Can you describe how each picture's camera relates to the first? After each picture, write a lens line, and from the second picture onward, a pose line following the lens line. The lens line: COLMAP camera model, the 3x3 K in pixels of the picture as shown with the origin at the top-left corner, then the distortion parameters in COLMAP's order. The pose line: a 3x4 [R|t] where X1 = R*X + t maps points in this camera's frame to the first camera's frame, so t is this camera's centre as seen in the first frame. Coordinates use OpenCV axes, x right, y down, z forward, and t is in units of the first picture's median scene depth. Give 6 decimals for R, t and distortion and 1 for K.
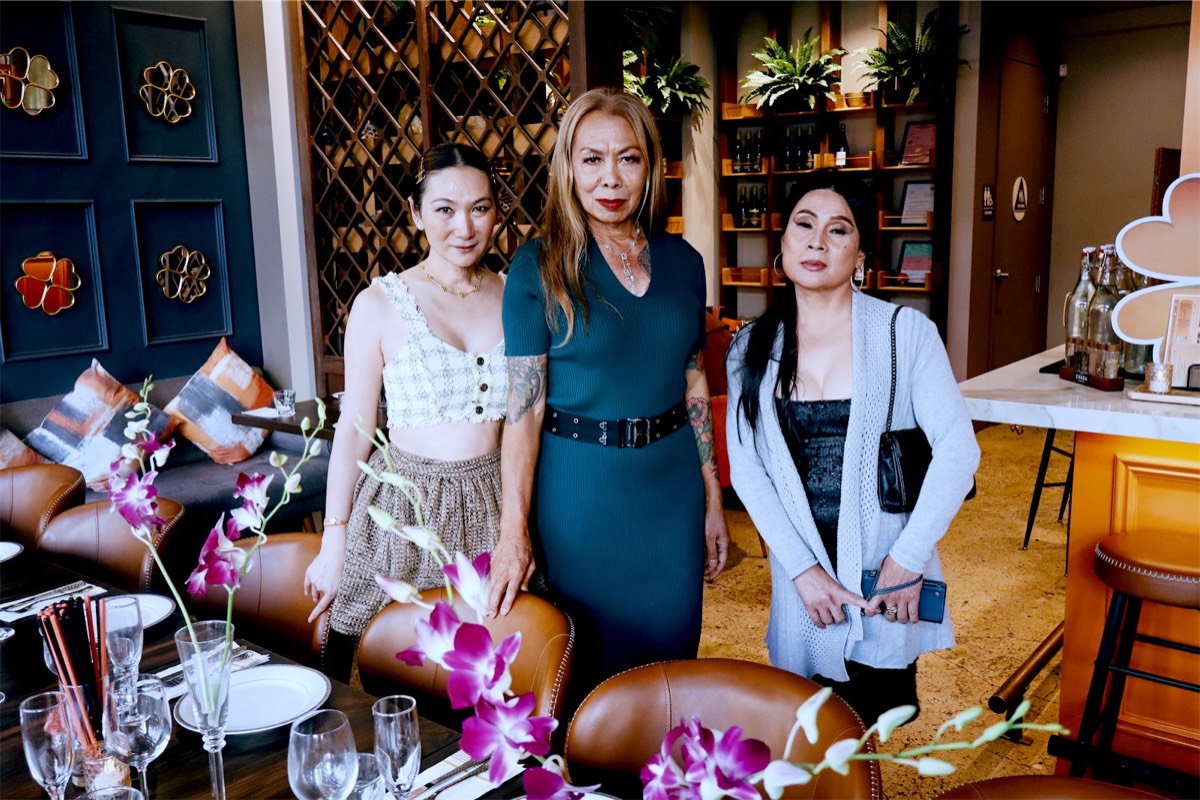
lens RADIAL K [[1053.1, 0, 600.0], [0, 1053.1, 400.0], [0, 0, 1]] dist [0.009097, 0.009858]
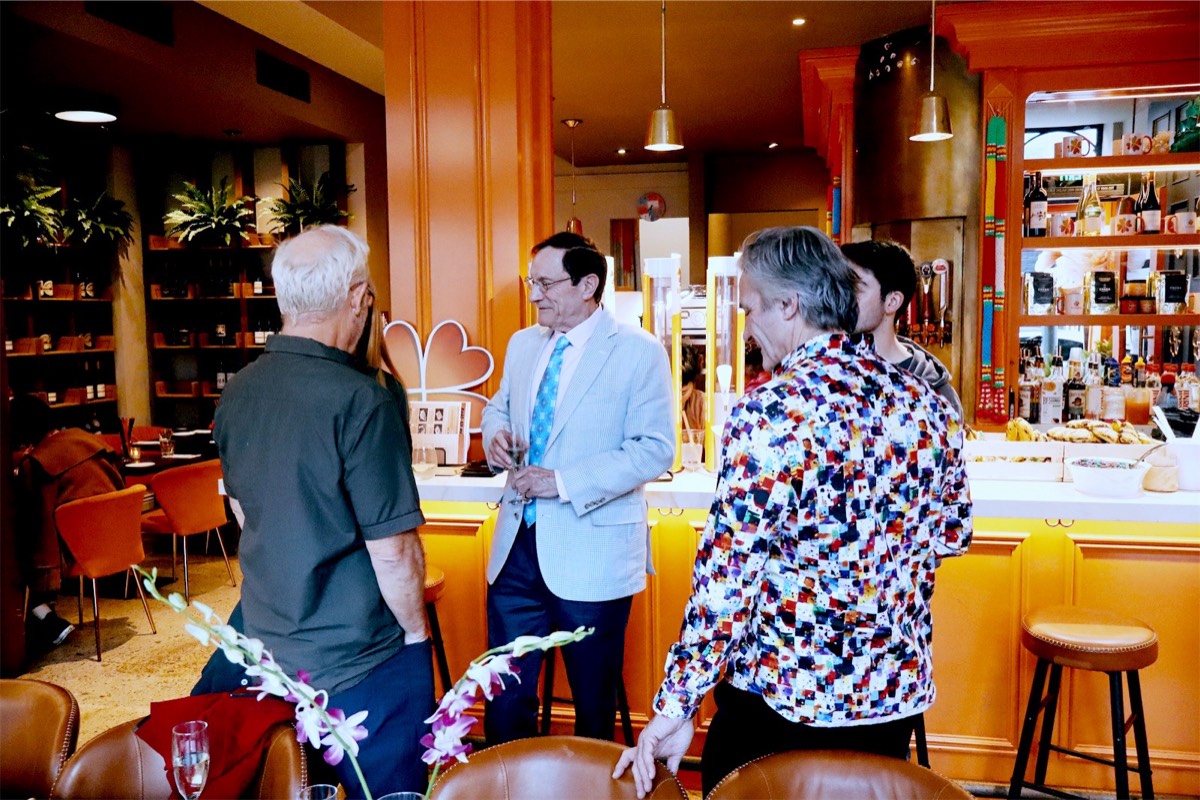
lens RADIAL K [[1001.1, 0, 600.0], [0, 1001.1, 400.0], [0, 0, 1]] dist [-0.003021, -0.000861]
pose [[0.894874, -0.027217, 0.445487, 0.072072], [0.070835, 0.994149, -0.081553, 0.012818], [-0.440661, 0.104535, 0.891566, -0.146912]]
